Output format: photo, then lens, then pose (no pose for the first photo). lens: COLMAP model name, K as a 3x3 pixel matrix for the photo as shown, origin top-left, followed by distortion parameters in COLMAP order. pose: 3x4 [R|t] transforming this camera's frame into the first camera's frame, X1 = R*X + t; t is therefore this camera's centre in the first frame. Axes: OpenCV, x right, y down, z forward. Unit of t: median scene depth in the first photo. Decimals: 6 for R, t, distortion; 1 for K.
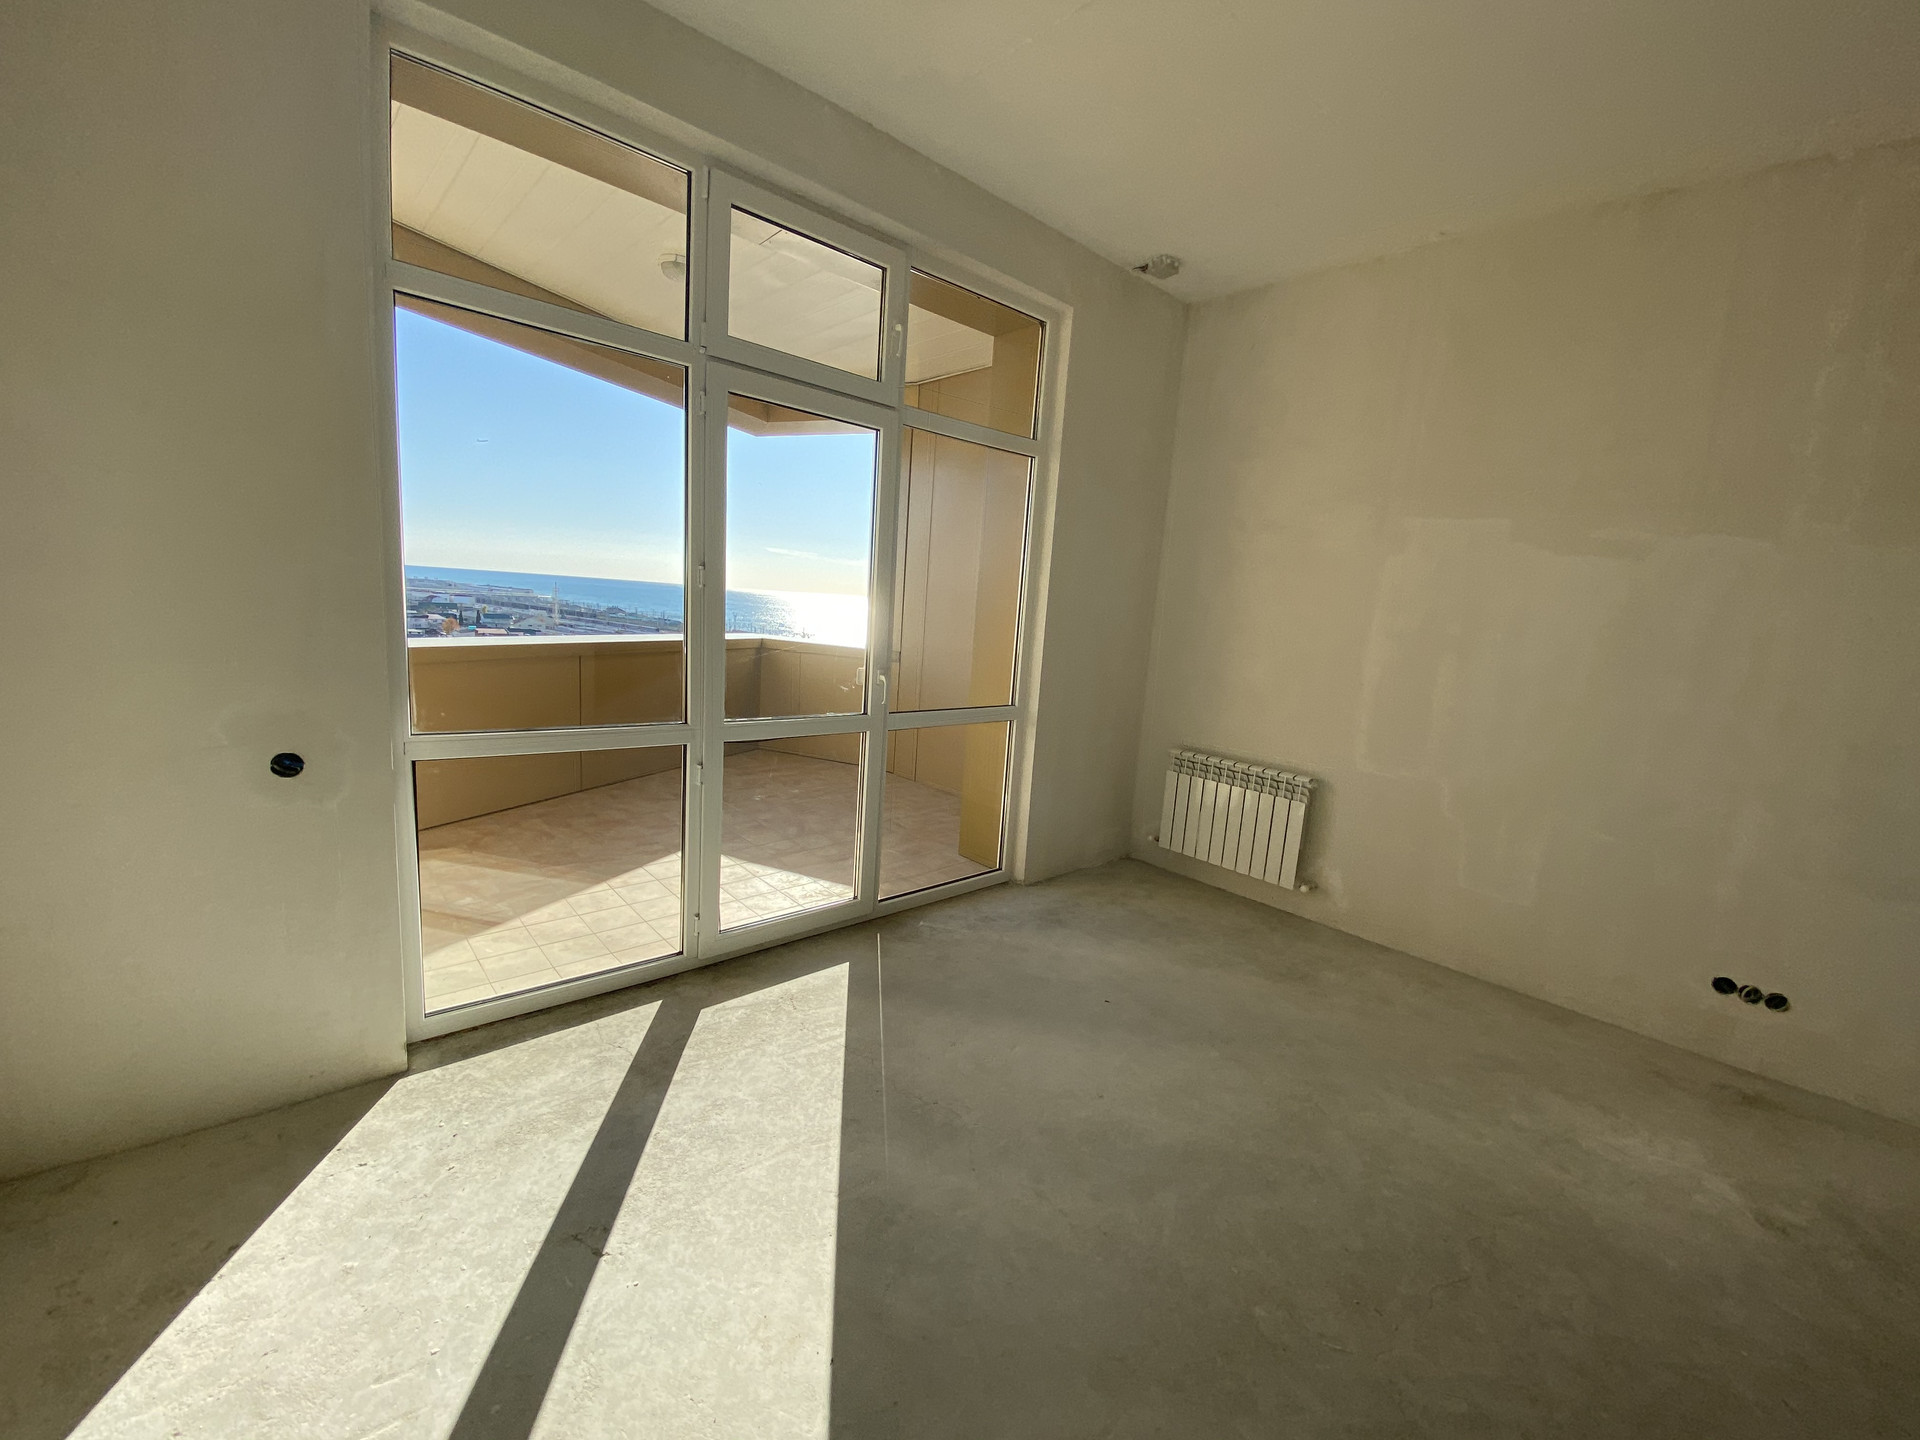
lens RADIAL K [[783.3, 0, 972.5], [0, 783.3, 717.4], [0, 0, 1]] dist [0.001115, -0.000076]
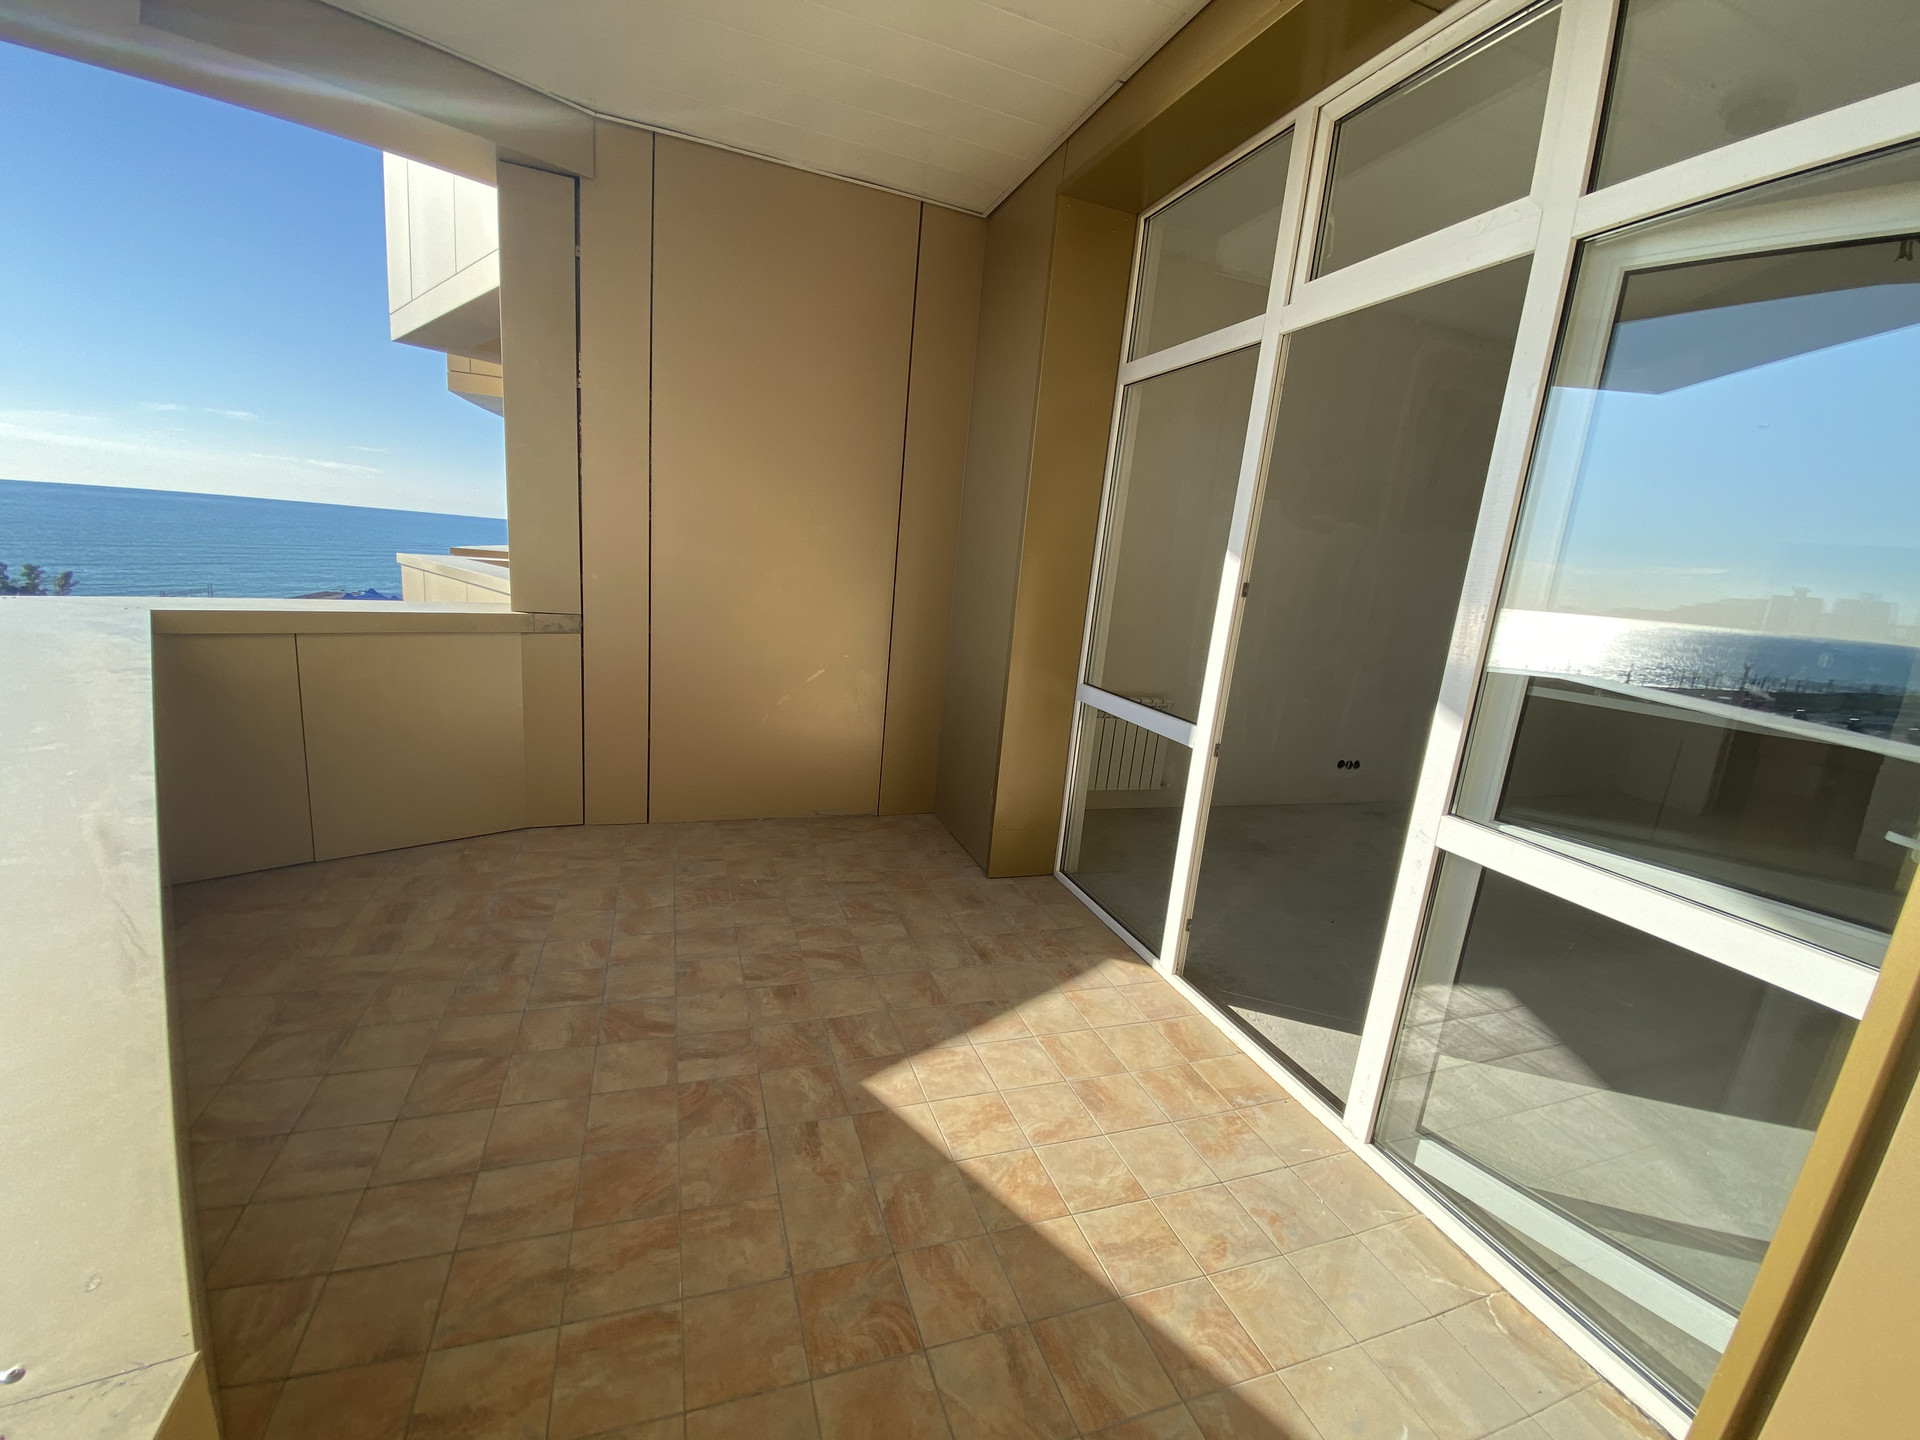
lens RADIAL K [[783.3, 0, 964.8], [0, 783.3, 728.9], [0, 0, 1]] dist [0.001115, -0.000076]
pose [[0.370116, -0.233876, 0.899064, -0.651047], [0.066721, 0.971984, 0.225378, -0.141589], [-0.926586, -0.023430, 0.375352, 0.678355]]
